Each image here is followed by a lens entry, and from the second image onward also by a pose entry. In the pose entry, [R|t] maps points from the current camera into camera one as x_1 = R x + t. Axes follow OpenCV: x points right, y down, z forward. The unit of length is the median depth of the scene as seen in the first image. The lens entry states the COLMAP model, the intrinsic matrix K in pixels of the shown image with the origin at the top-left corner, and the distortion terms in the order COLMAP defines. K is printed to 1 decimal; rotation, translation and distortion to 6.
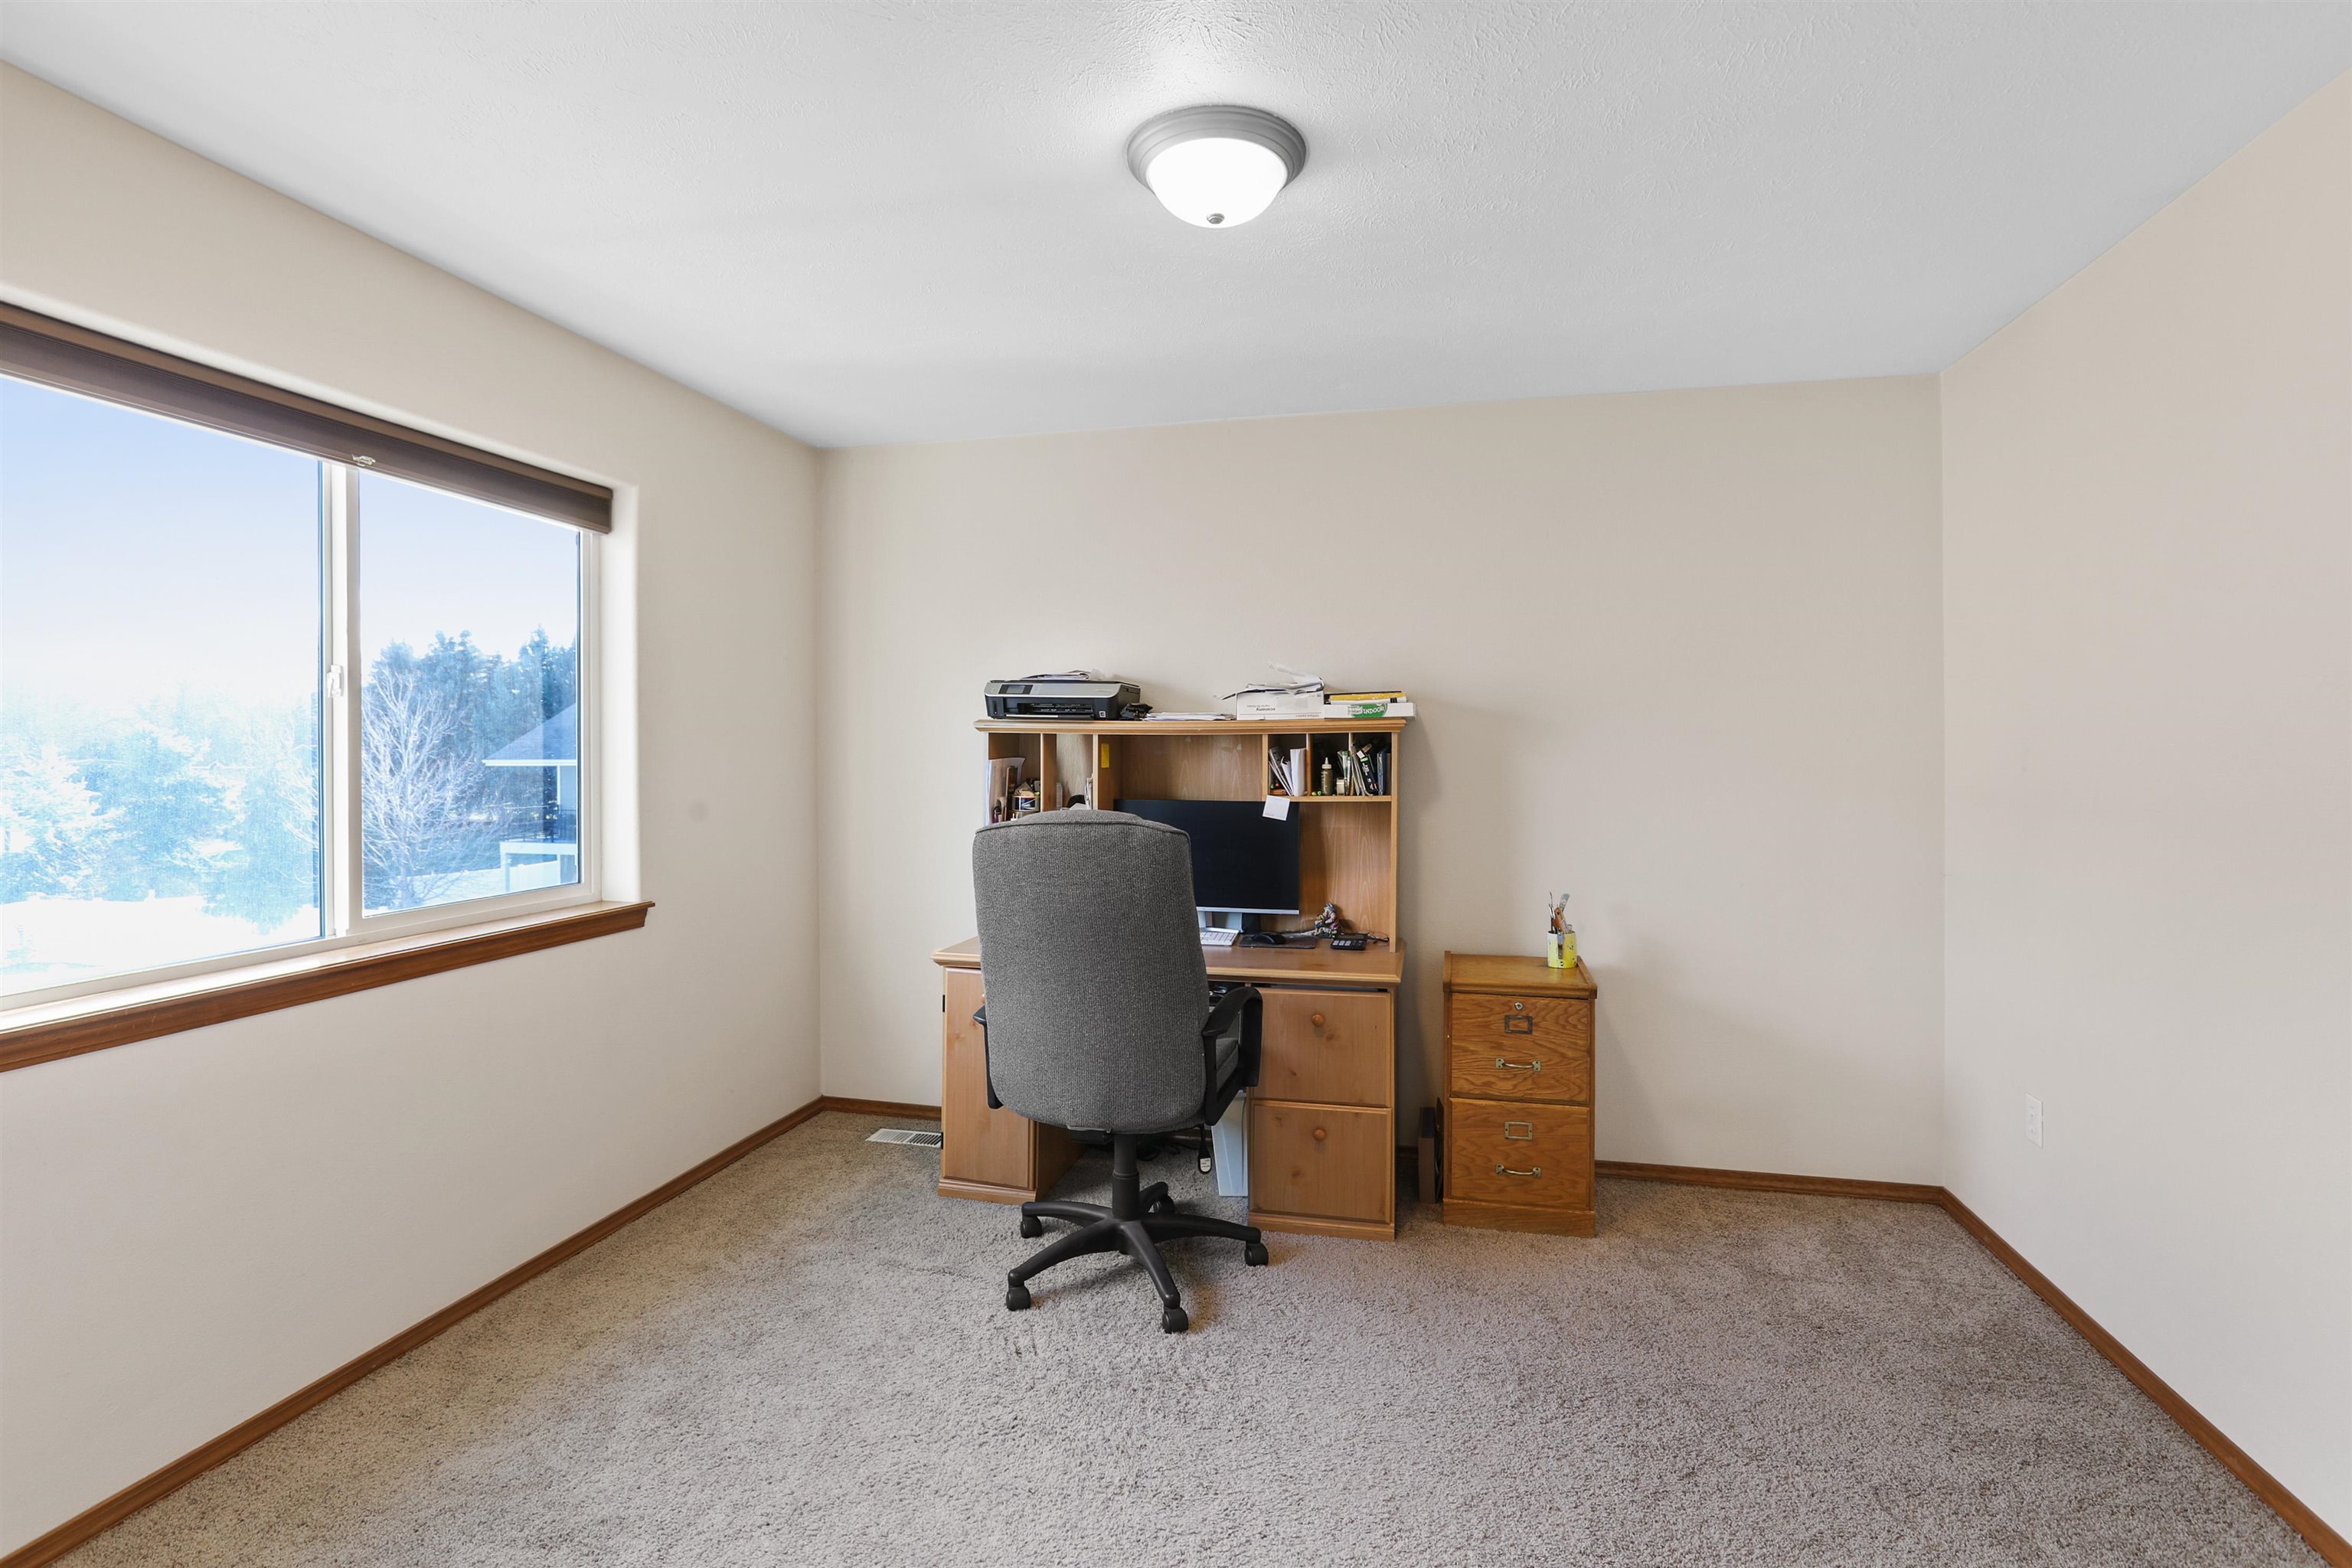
lens RADIAL K [[1110.4, 0, 1176.0], [0, 1110.4, 784.0], [0, 0, 1]] dist [0.016656, 0.000351]
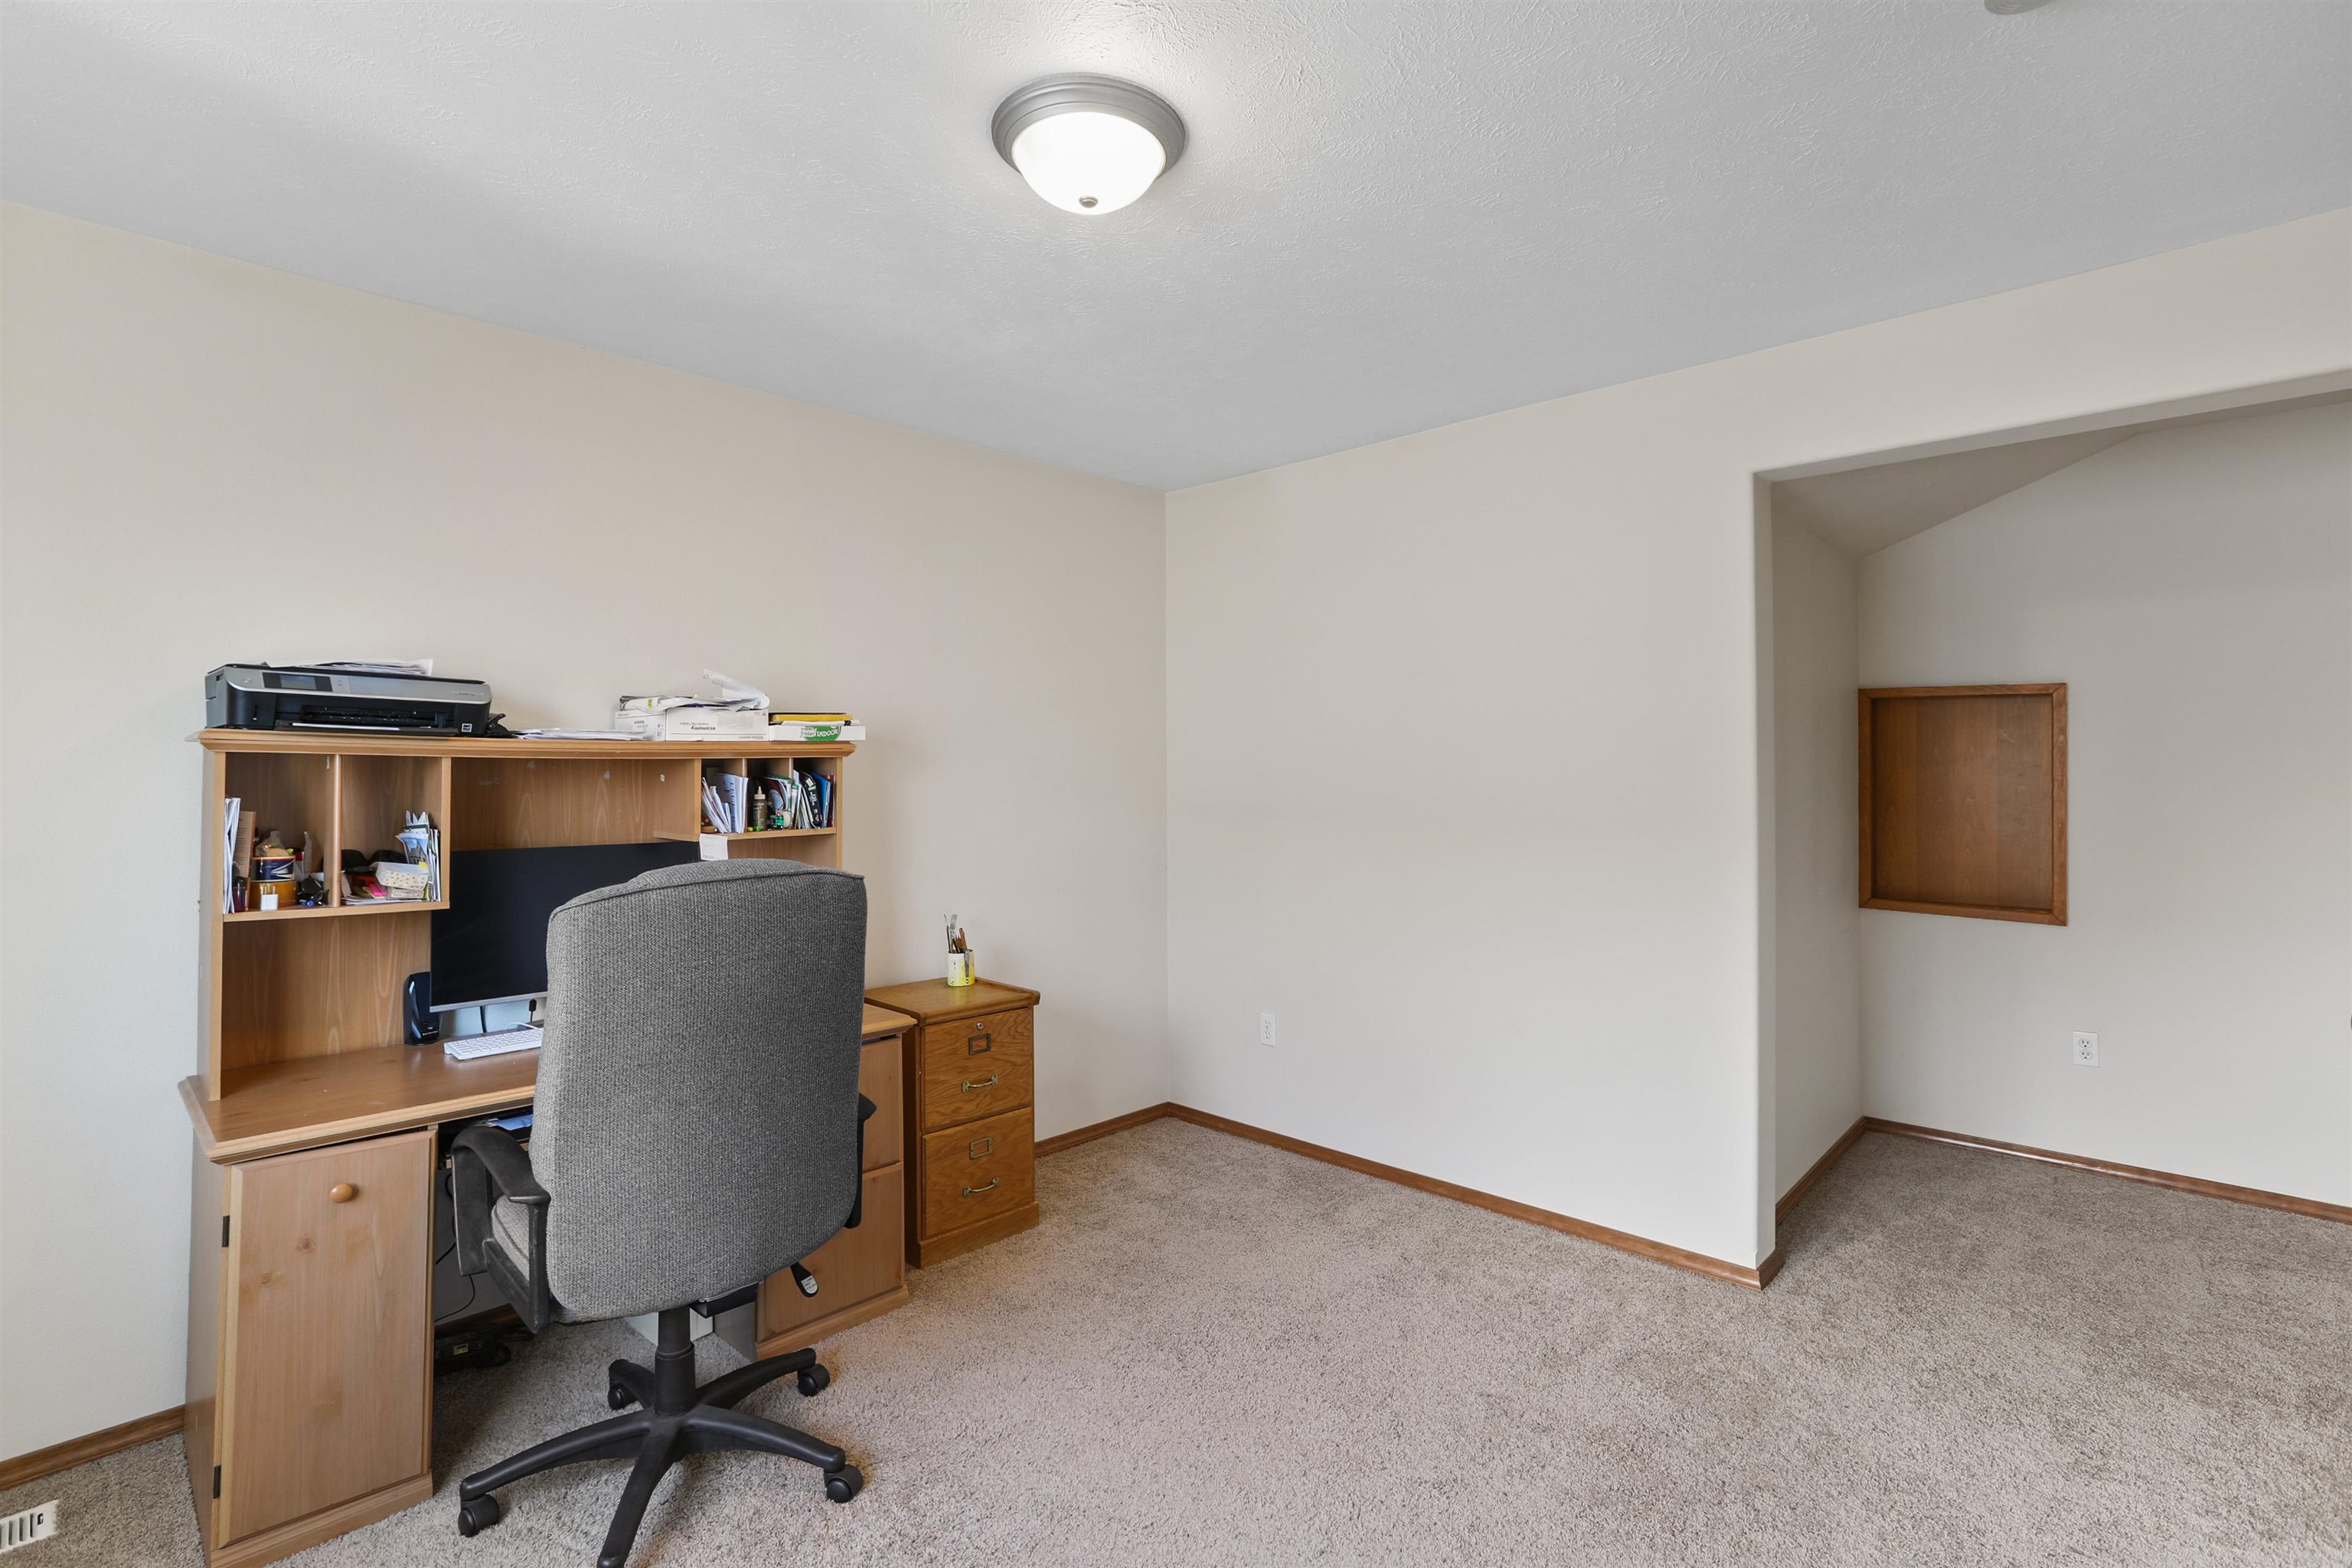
lens RADIAL K [[1131.4, 0, 1176.0], [0, 1131.4, 784.0], [0, 0, 1]] dist [-0.000811, 0.000249]
pose [[0.518367, -0.011336, 0.855083, -0.460553], [0.031668, 0.999481, -0.005947, -0.010710], [-0.854572, 0.030161, 0.518457, 0.282547]]
